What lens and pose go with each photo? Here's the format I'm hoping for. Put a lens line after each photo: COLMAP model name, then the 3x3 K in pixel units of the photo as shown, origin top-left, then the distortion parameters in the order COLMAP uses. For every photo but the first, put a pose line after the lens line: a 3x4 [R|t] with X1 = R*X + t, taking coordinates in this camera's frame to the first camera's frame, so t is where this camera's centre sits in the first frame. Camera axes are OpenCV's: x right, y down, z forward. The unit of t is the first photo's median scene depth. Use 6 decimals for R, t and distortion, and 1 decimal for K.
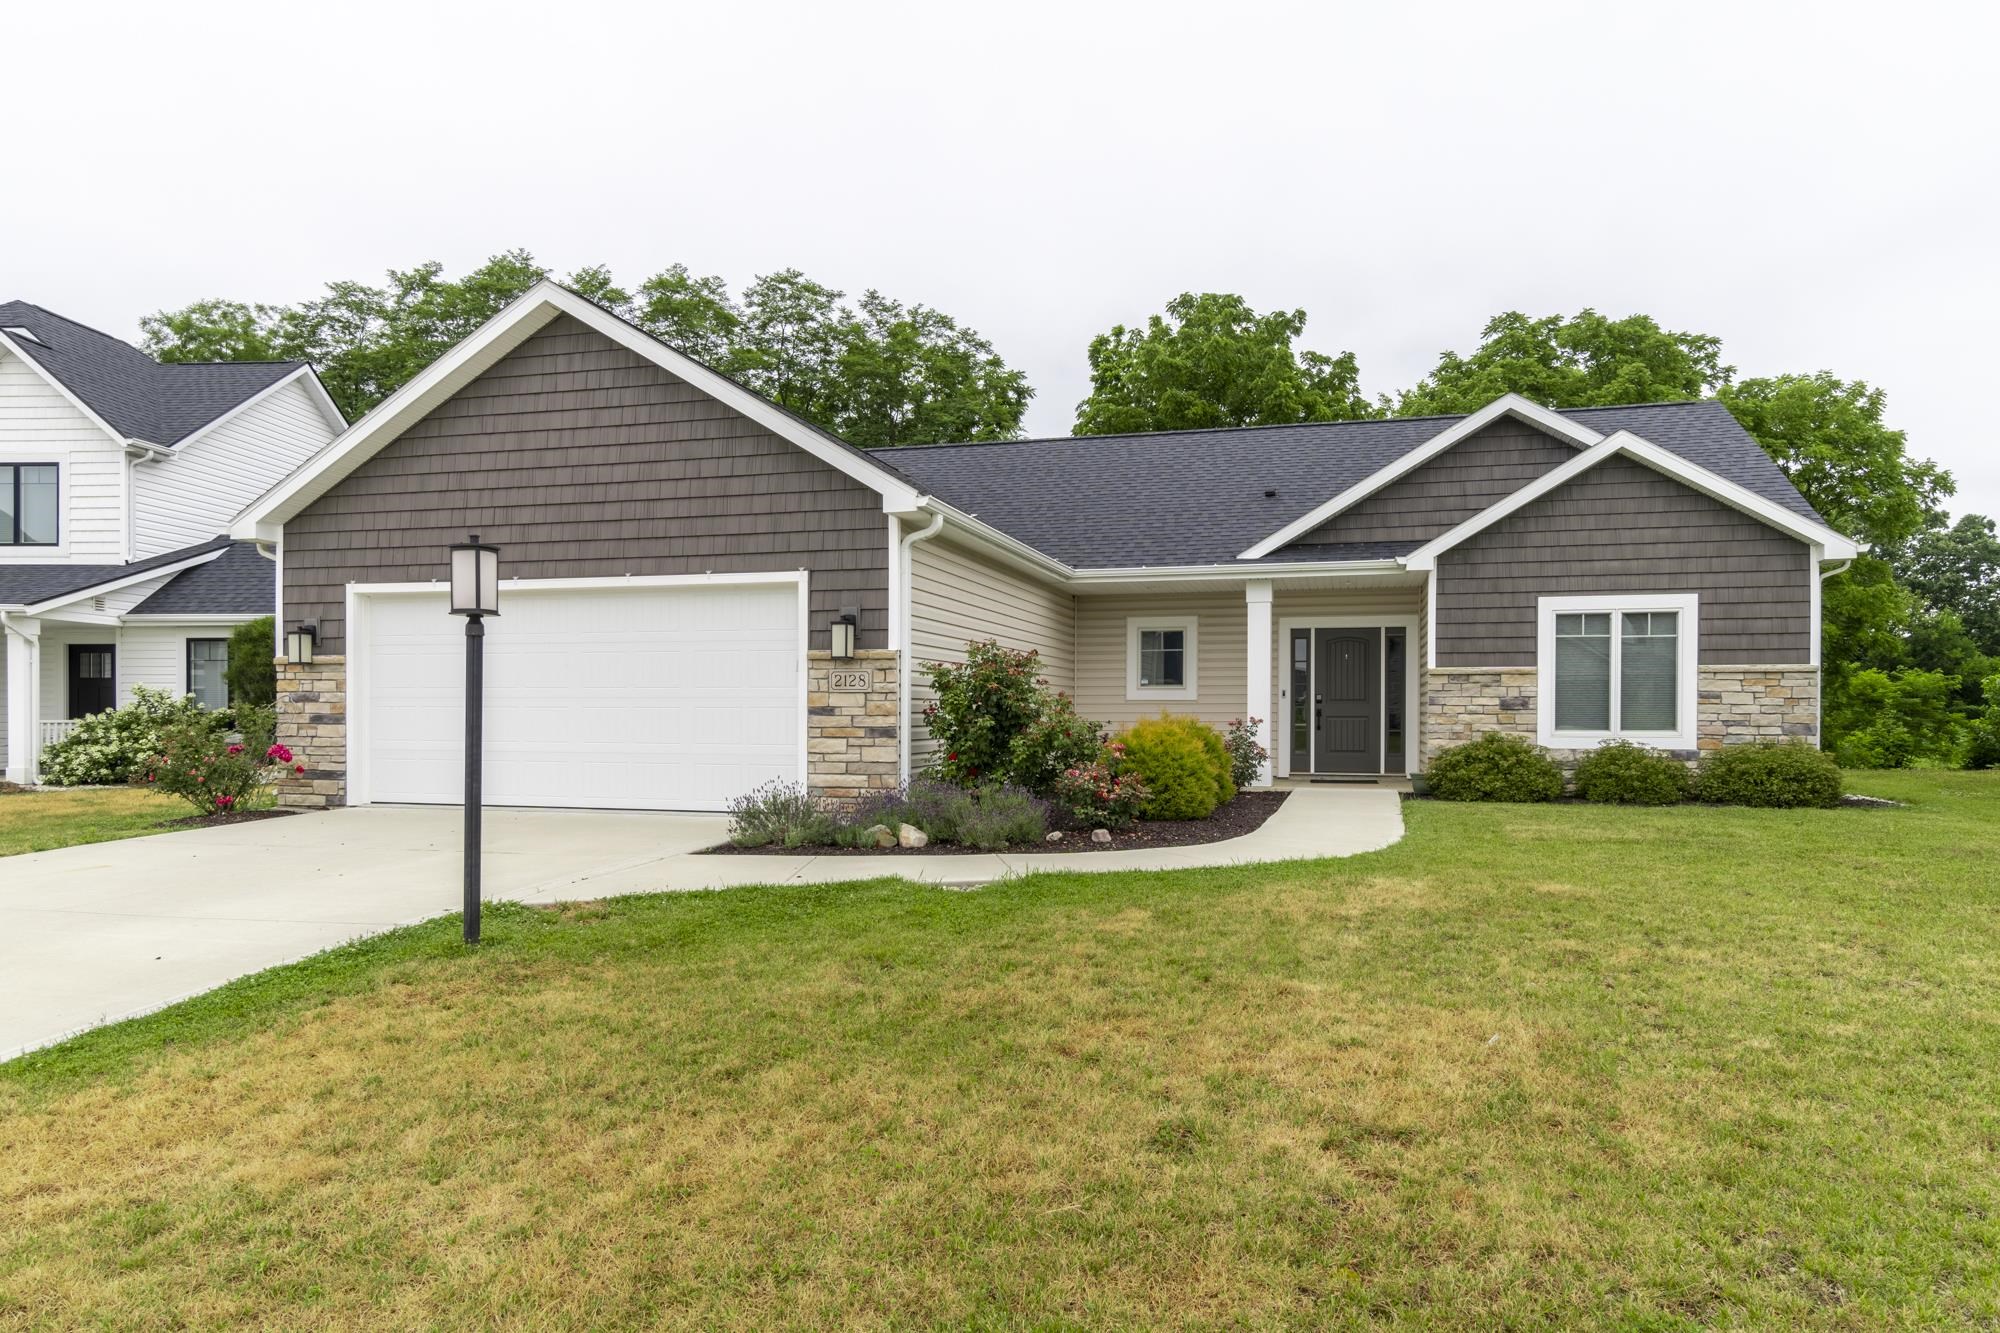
lens RADIAL K [[1253.5, 0, 1004.9], [0, 1253.5, 697.0], [0, 0, 1]] dist [-0.008712, 0.001043]
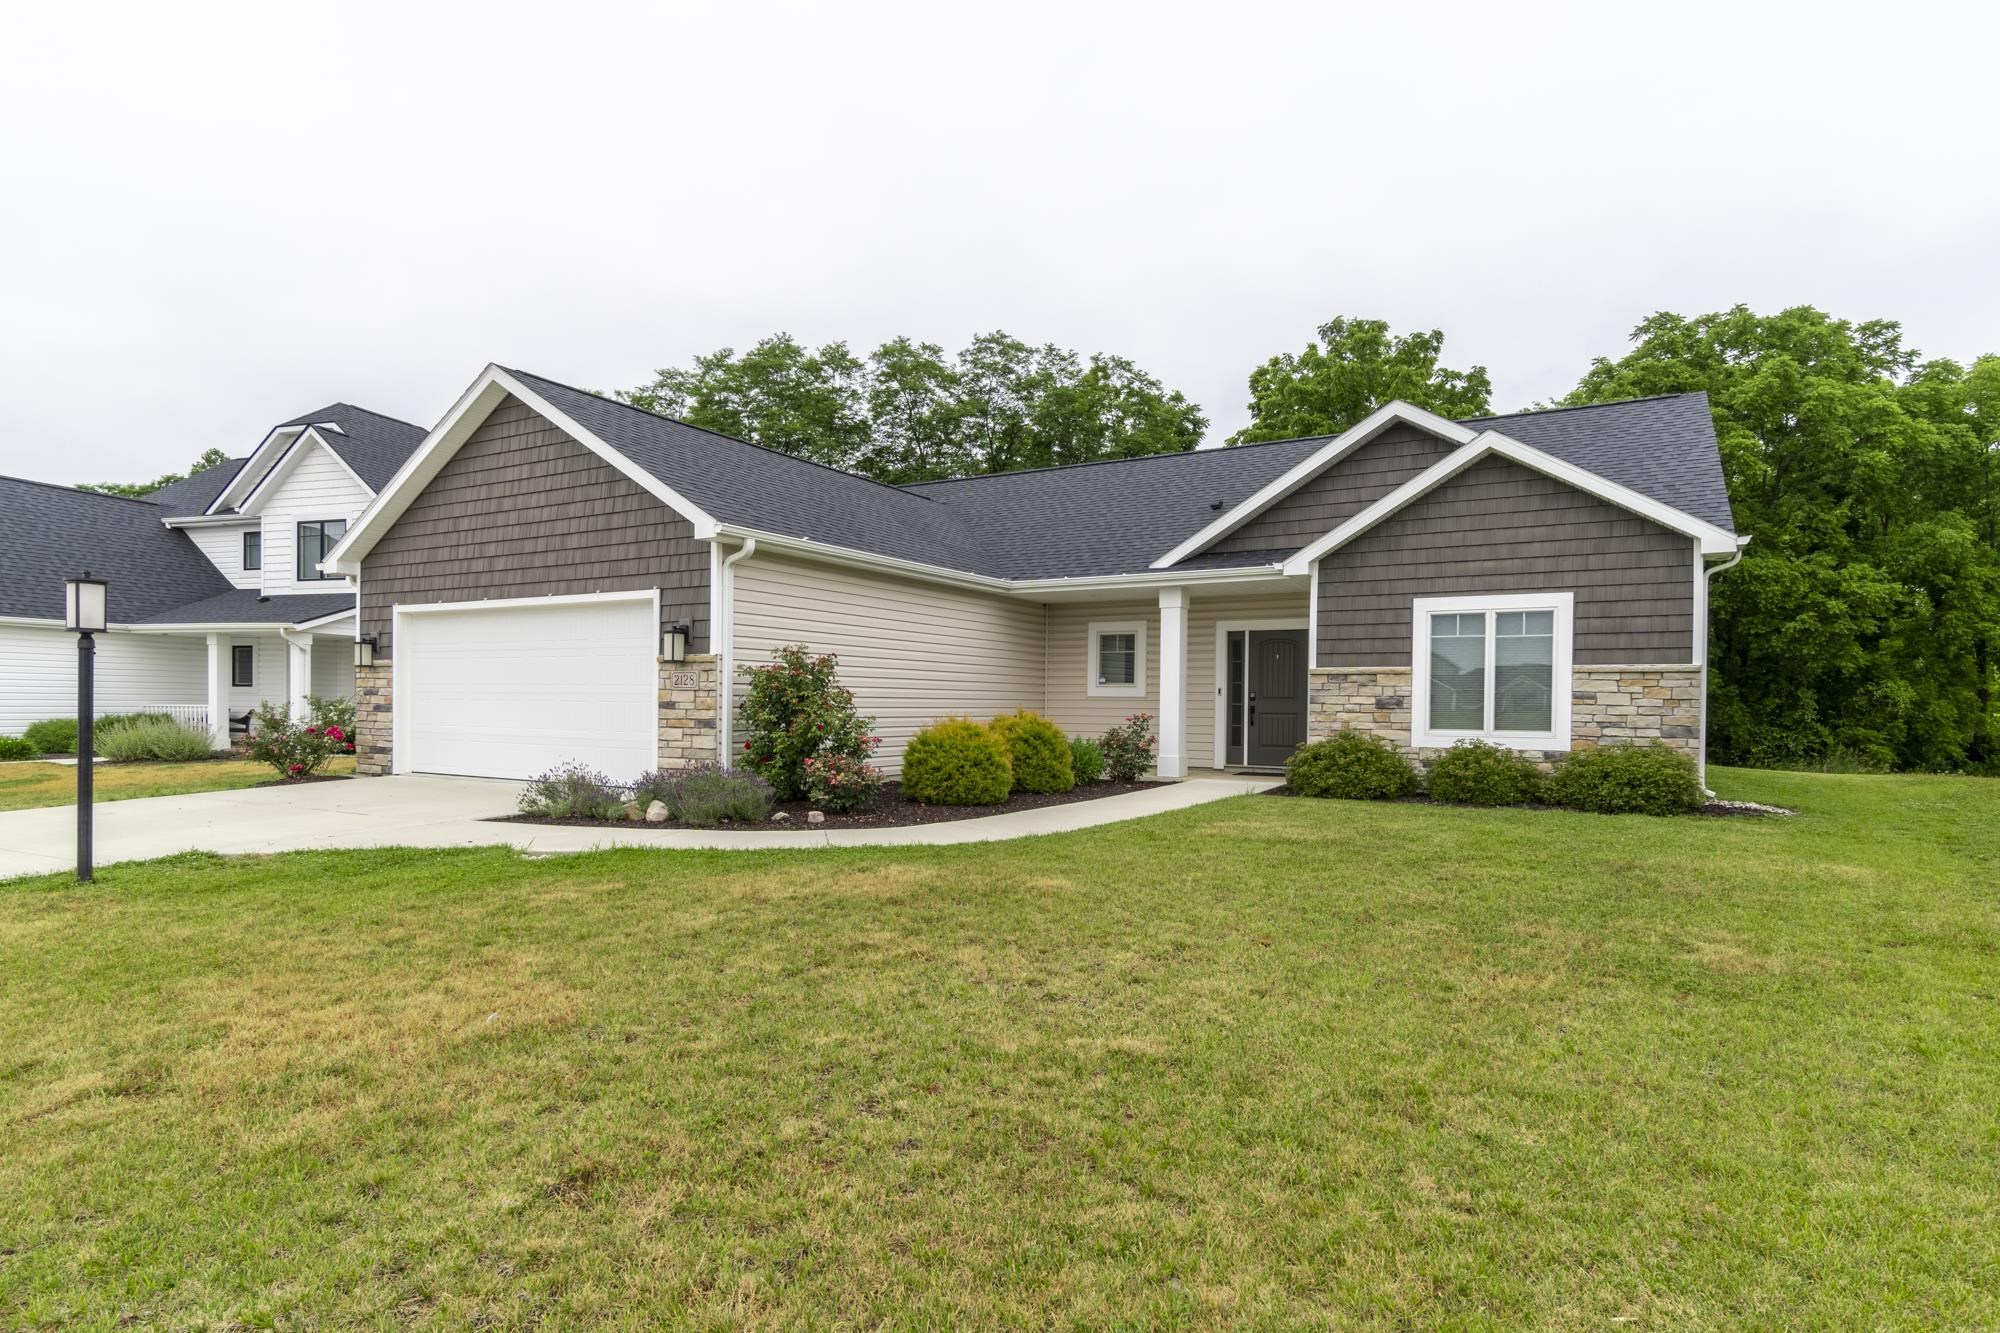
lens RADIAL K [[1071.3, 0, 1037.3], [0, 1071.3, 696.2], [0, 0, 1]] dist [-0.000615, 0.000206]
pose [[0.965350, 0.005866, -0.260891, 0.363125], [-0.004452, 0.999972, 0.006011, -0.004193], [0.260919, -0.004641, 0.965349, 0.076798]]
